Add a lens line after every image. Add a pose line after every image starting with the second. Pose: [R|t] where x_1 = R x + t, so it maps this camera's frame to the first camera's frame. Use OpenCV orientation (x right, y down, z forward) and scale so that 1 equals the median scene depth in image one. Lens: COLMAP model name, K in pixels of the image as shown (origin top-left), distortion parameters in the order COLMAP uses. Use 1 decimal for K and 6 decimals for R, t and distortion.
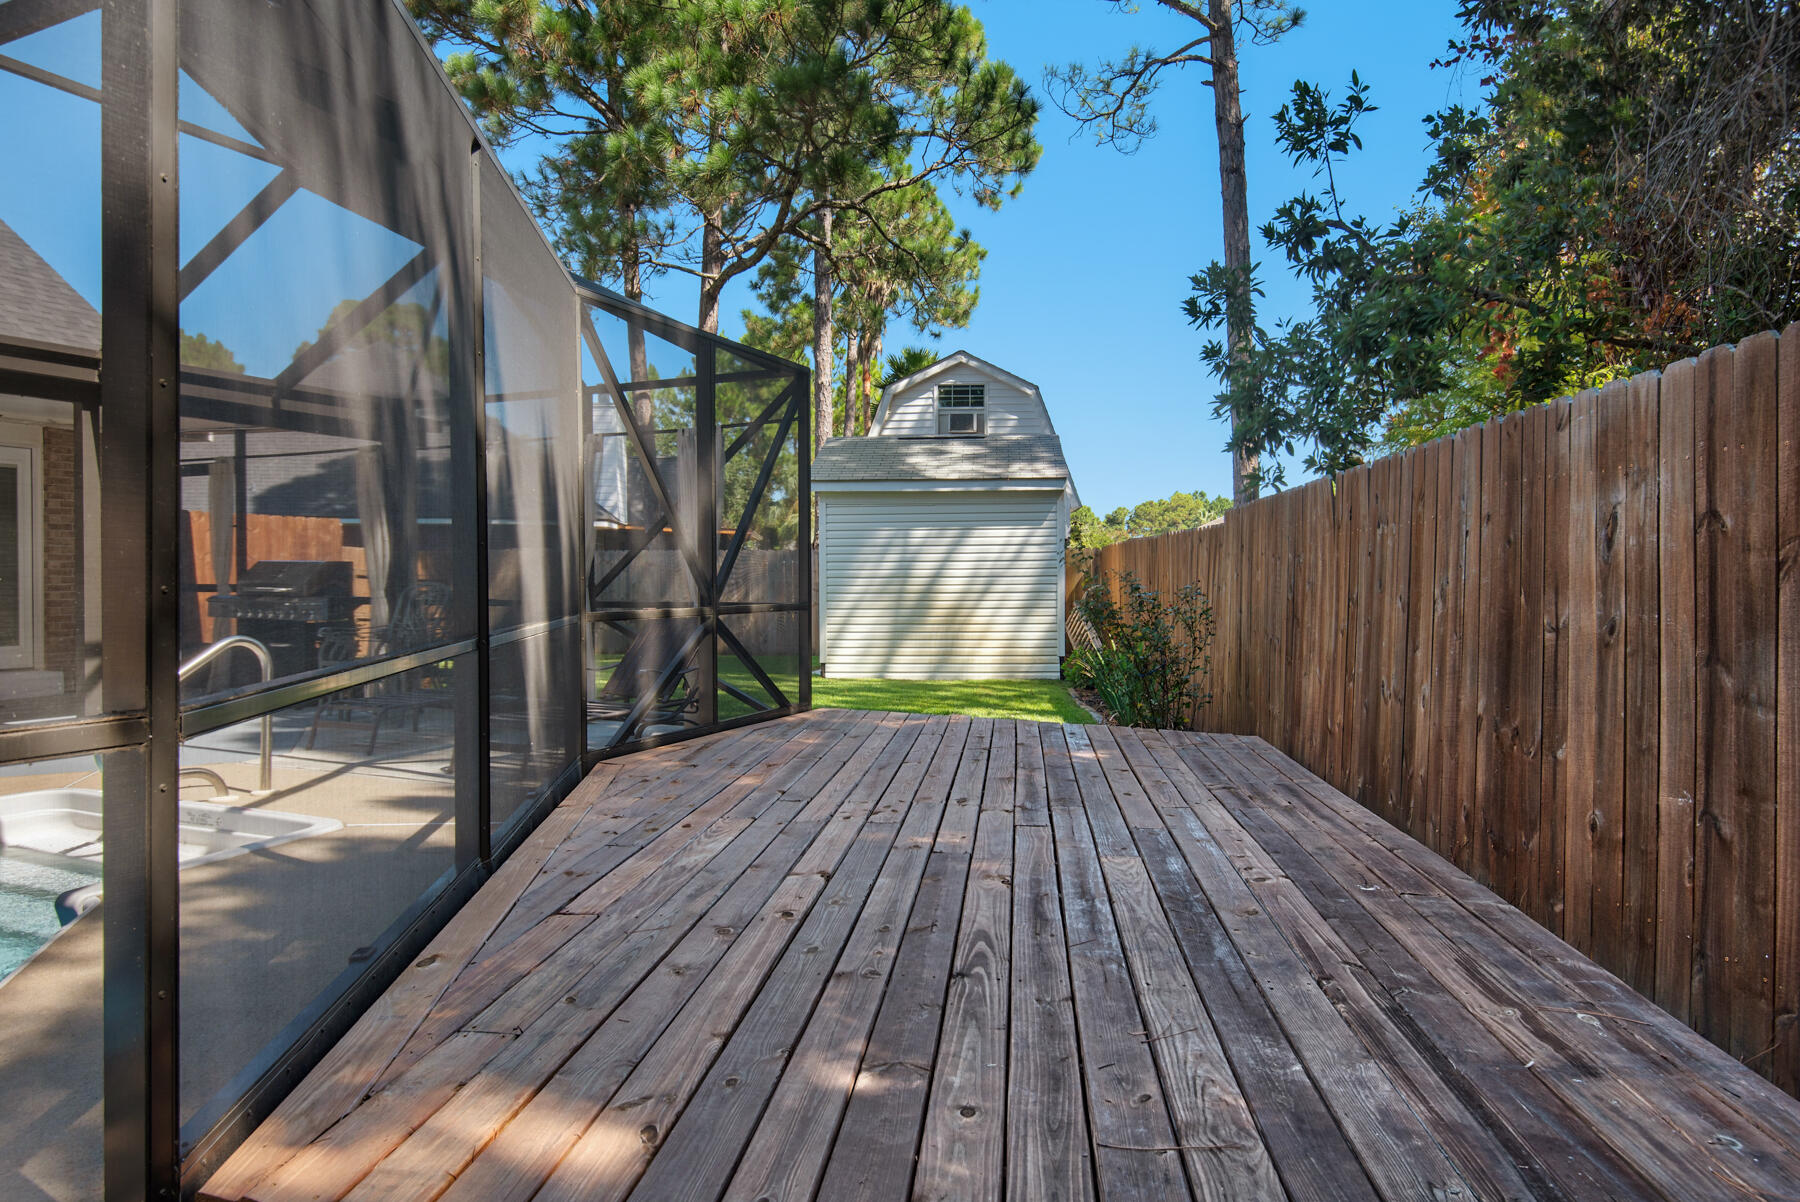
lens RADIAL K [[1122.6, 0, 900.0], [0, 1122.6, 601.0], [0, 0, 1]] dist [0.000468, 0.000147]
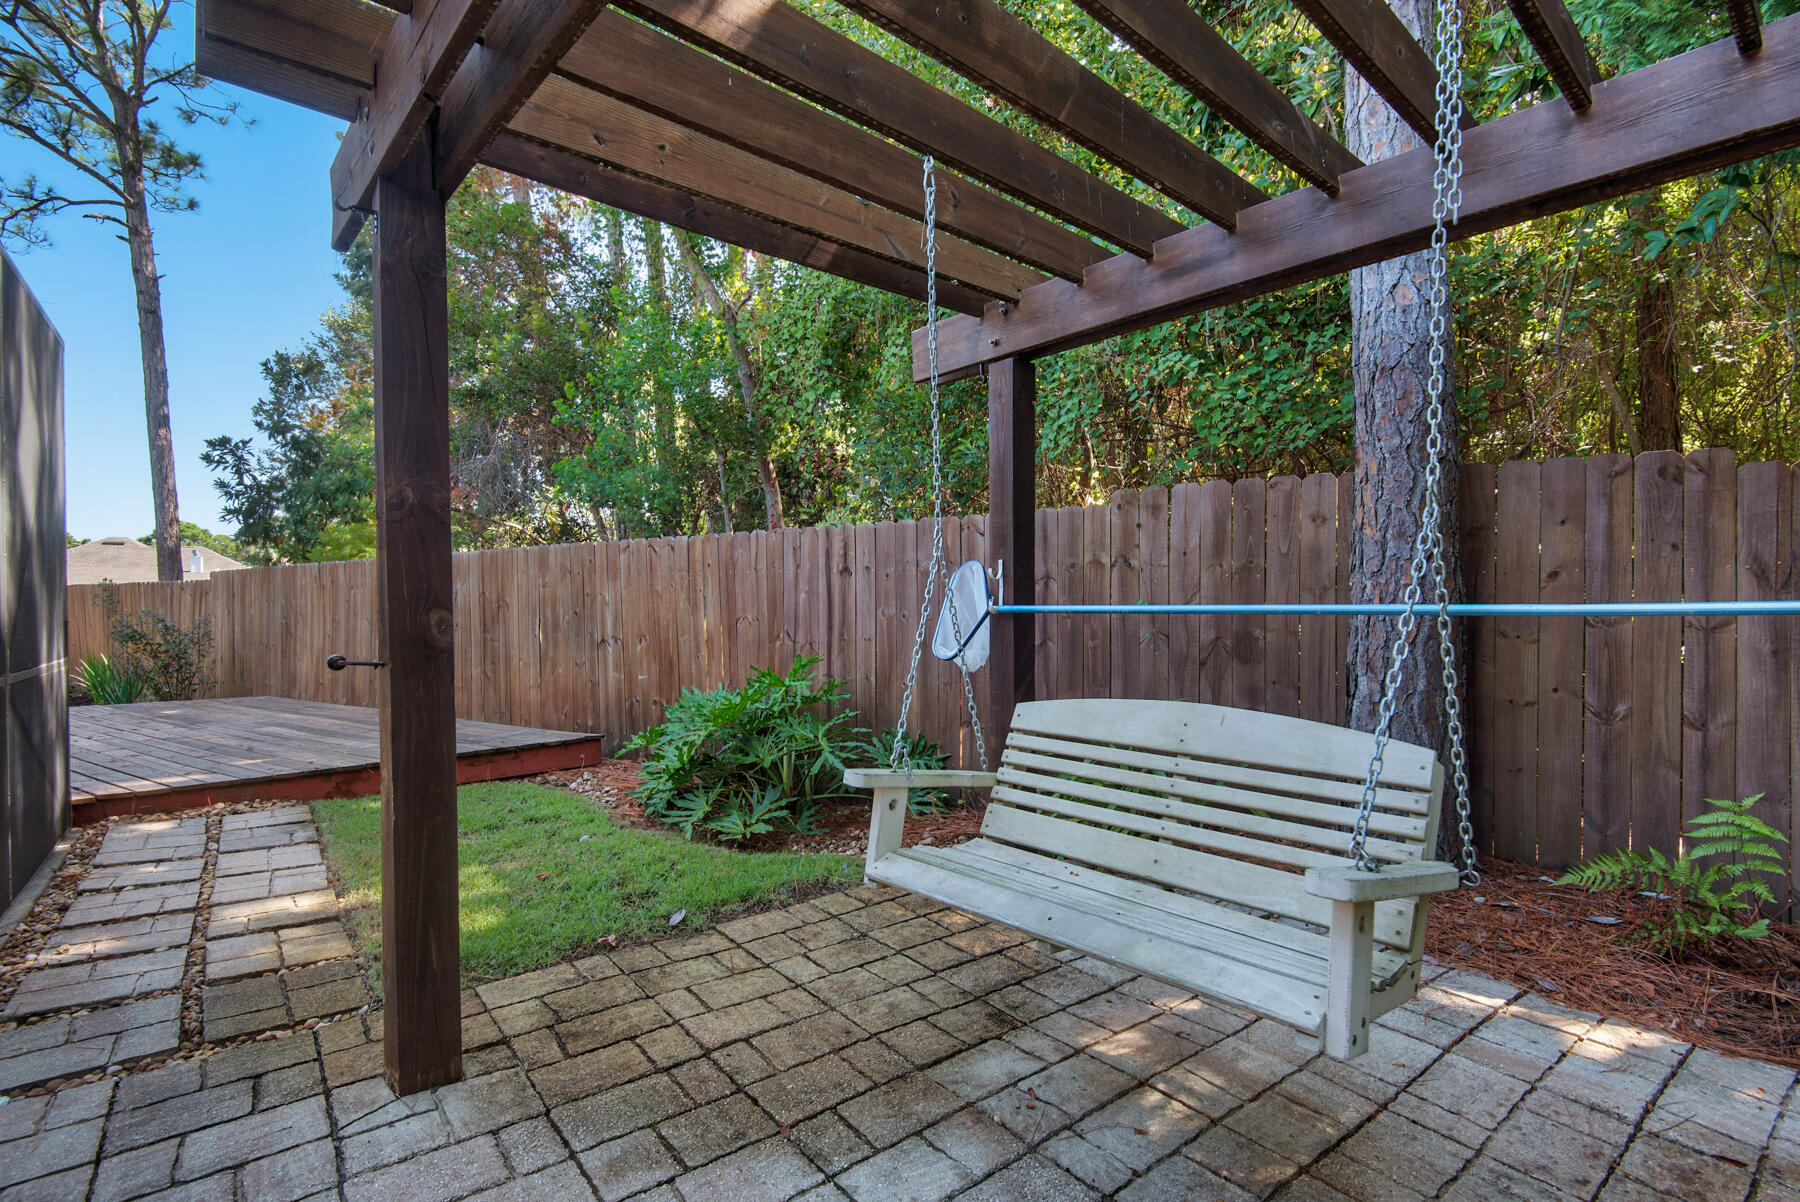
lens RADIAL K [[790.1, 0, 900.0], [0, 790.1, 601.0], [0, 0, 1]] dist [0.000785, 0.000237]
pose [[0.447599, -0.004020, 0.894225, -0.354788], [0.037009, 0.999216, -0.014033, 0.018357], [-0.893468, 0.039376, 0.447397, -0.498215]]
